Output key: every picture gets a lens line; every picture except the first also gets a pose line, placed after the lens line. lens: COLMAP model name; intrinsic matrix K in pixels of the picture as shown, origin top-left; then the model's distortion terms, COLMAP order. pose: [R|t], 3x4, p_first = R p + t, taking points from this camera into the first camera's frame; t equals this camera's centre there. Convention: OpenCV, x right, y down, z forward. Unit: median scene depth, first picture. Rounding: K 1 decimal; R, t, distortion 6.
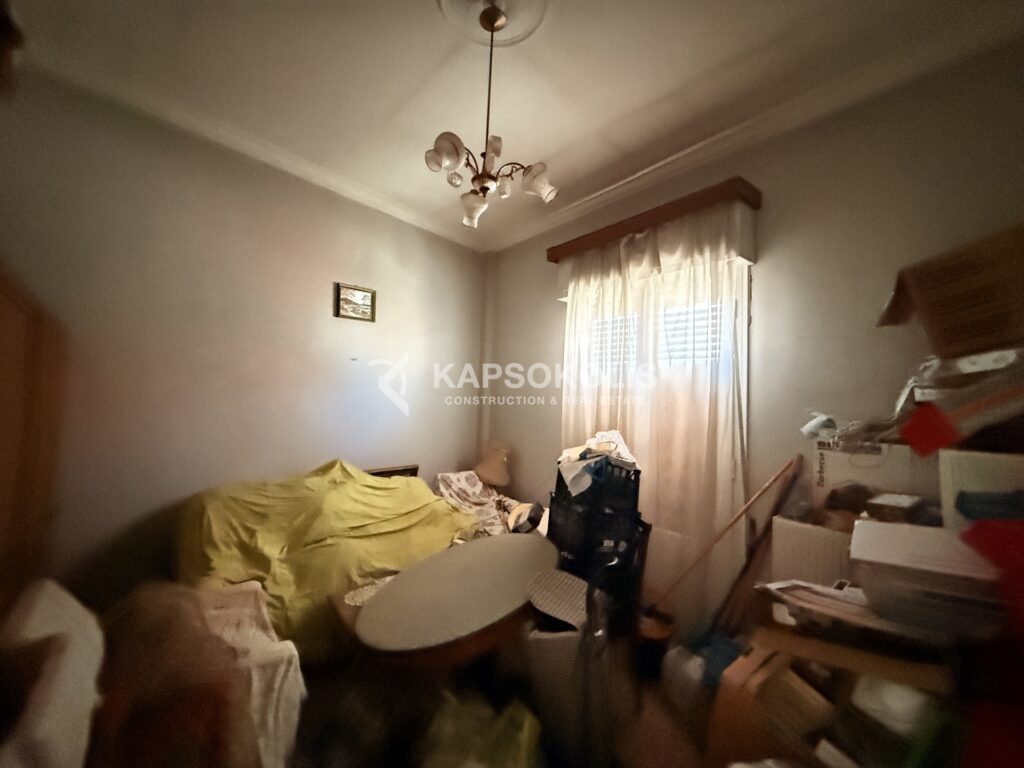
lens RADIAL K [[409.4, 0, 509.0], [0, 409.4, 383.0], [0, 0, 1]] dist [0.002446, 0.000483]
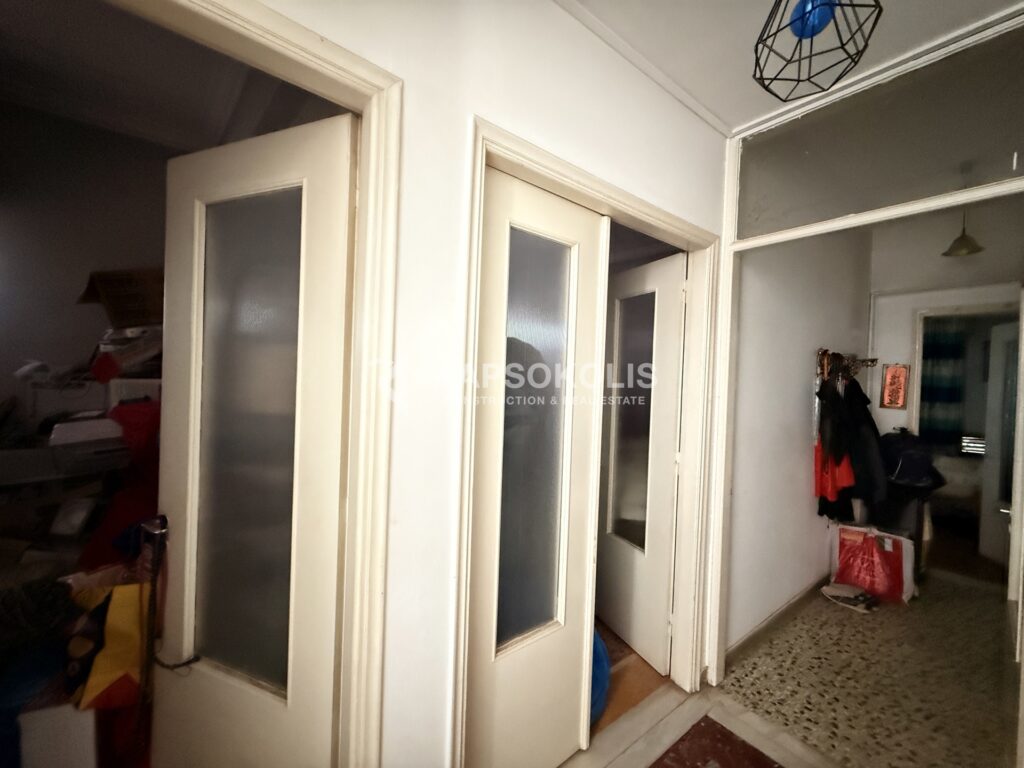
lens RADIAL K [[409.4, 0, 509.0], [0, 409.4, 383.0], [0, 0, 1]] dist [0.002446, 0.000483]
pose [[0.080026, -0.036931, 0.996108, -0.431787], [-0.069170, 0.996699, 0.042510, -0.011901], [-0.994390, -0.072303, 0.077207, -0.619567]]
